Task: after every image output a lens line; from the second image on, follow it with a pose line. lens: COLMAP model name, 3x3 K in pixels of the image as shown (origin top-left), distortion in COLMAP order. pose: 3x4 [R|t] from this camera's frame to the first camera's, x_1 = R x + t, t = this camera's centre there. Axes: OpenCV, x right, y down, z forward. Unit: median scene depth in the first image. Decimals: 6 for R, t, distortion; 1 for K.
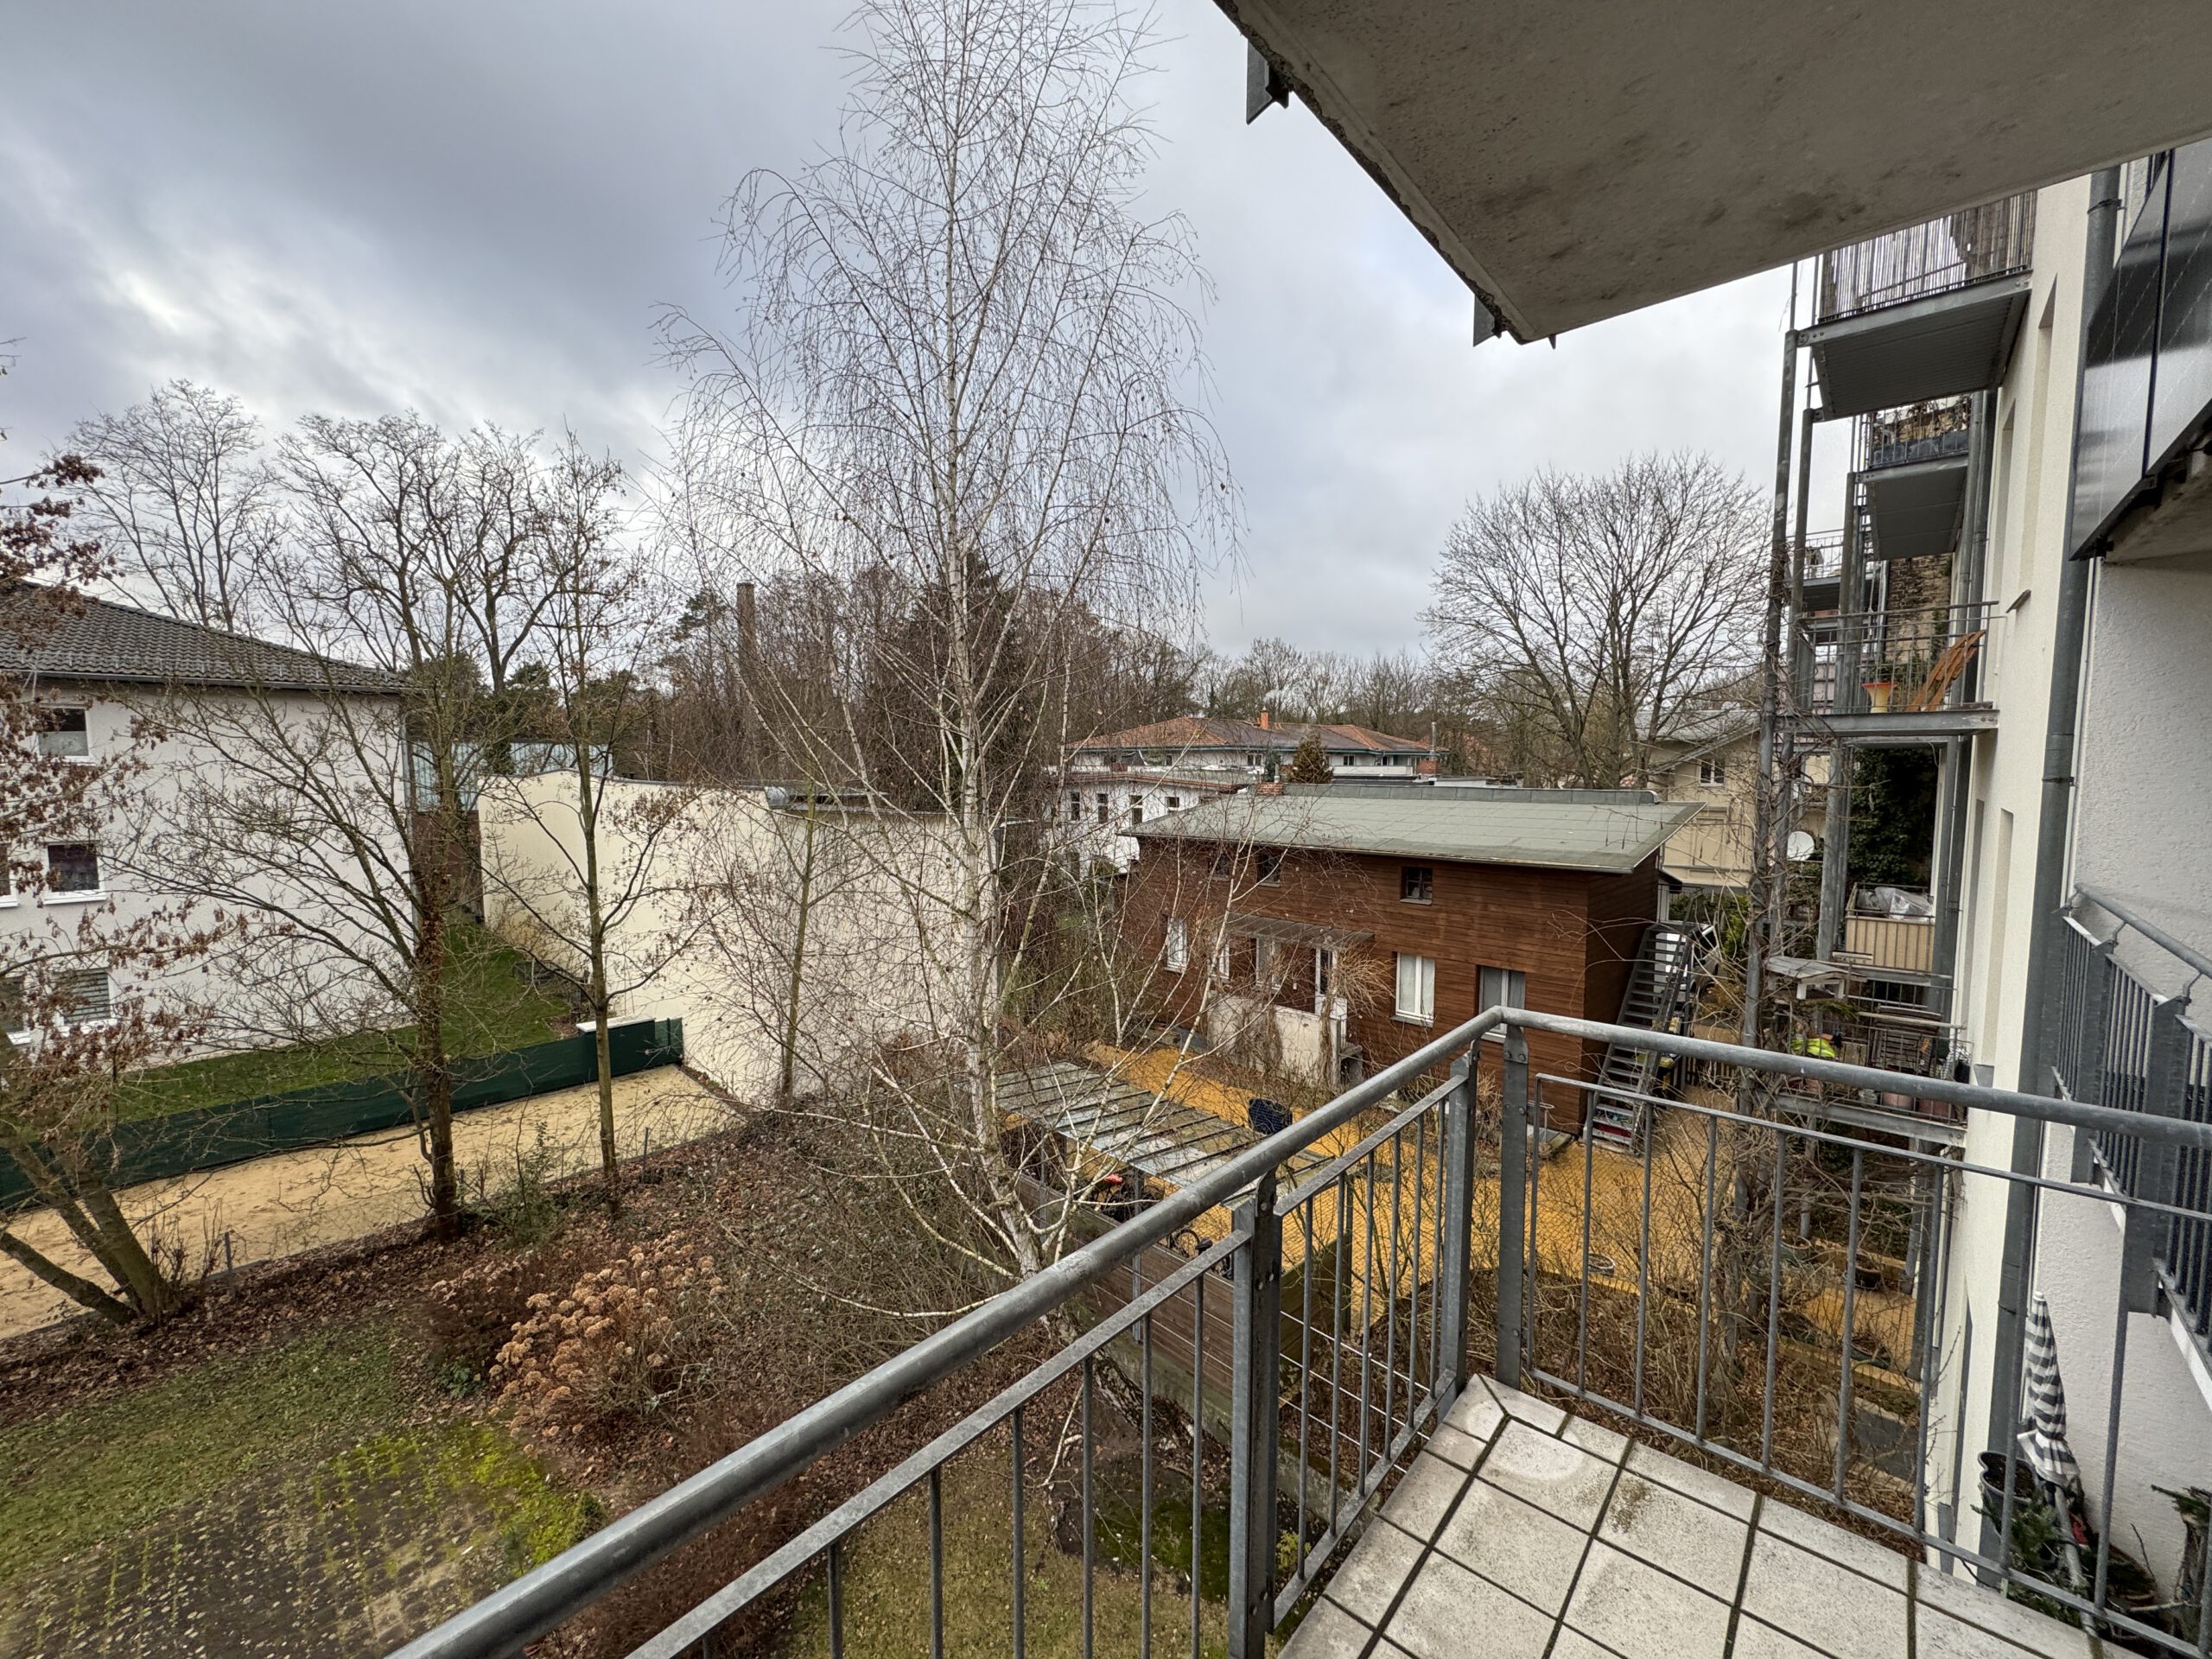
lens RADIAL K [[880.6, 0, 1105.1], [0, 880.6, 832.3], [0, 0, 1]] dist [-0.002708, 0.000303]
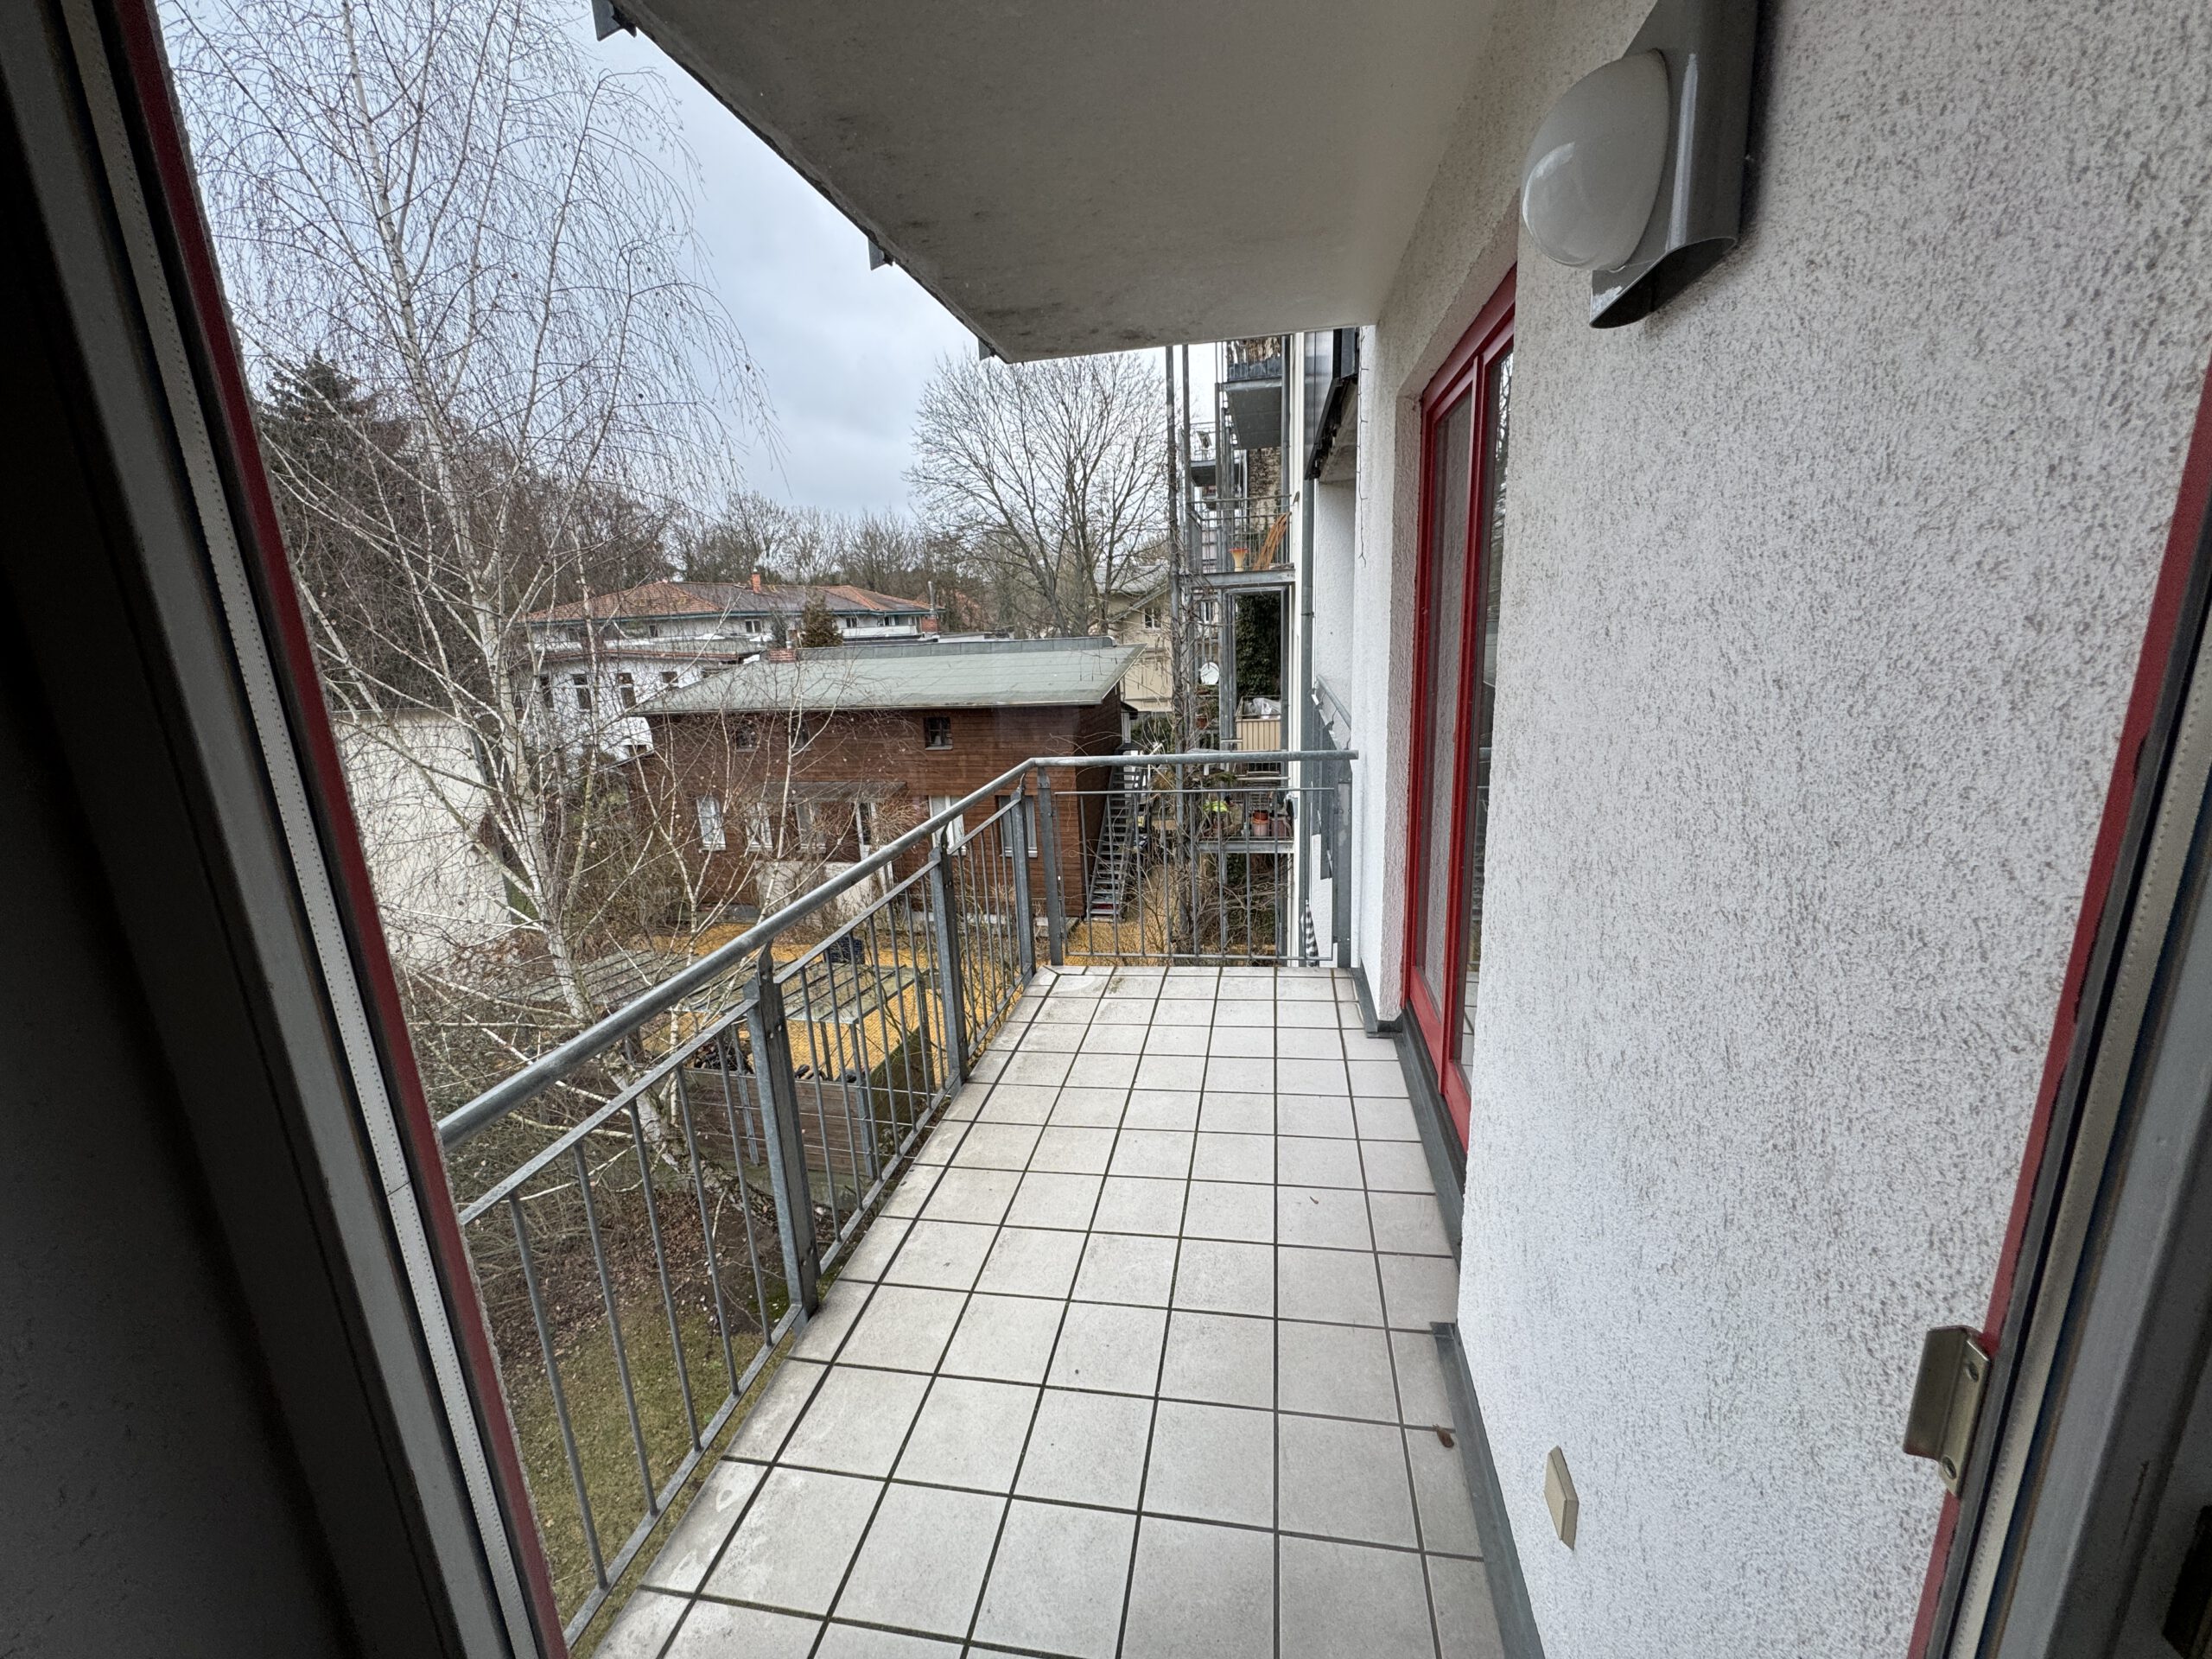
lens RADIAL K [[896.1, 0, 1106.0], [0, 896.1, 829.5], [0, 0, 1]] dist [-0.001614, -0.000058]
pose [[0.852643, -0.159870, 0.497436, -0.062274], [0.085943, 0.981985, 0.168285, 0.008459], [-0.515378, -0.100736, 0.851022, -0.112540]]
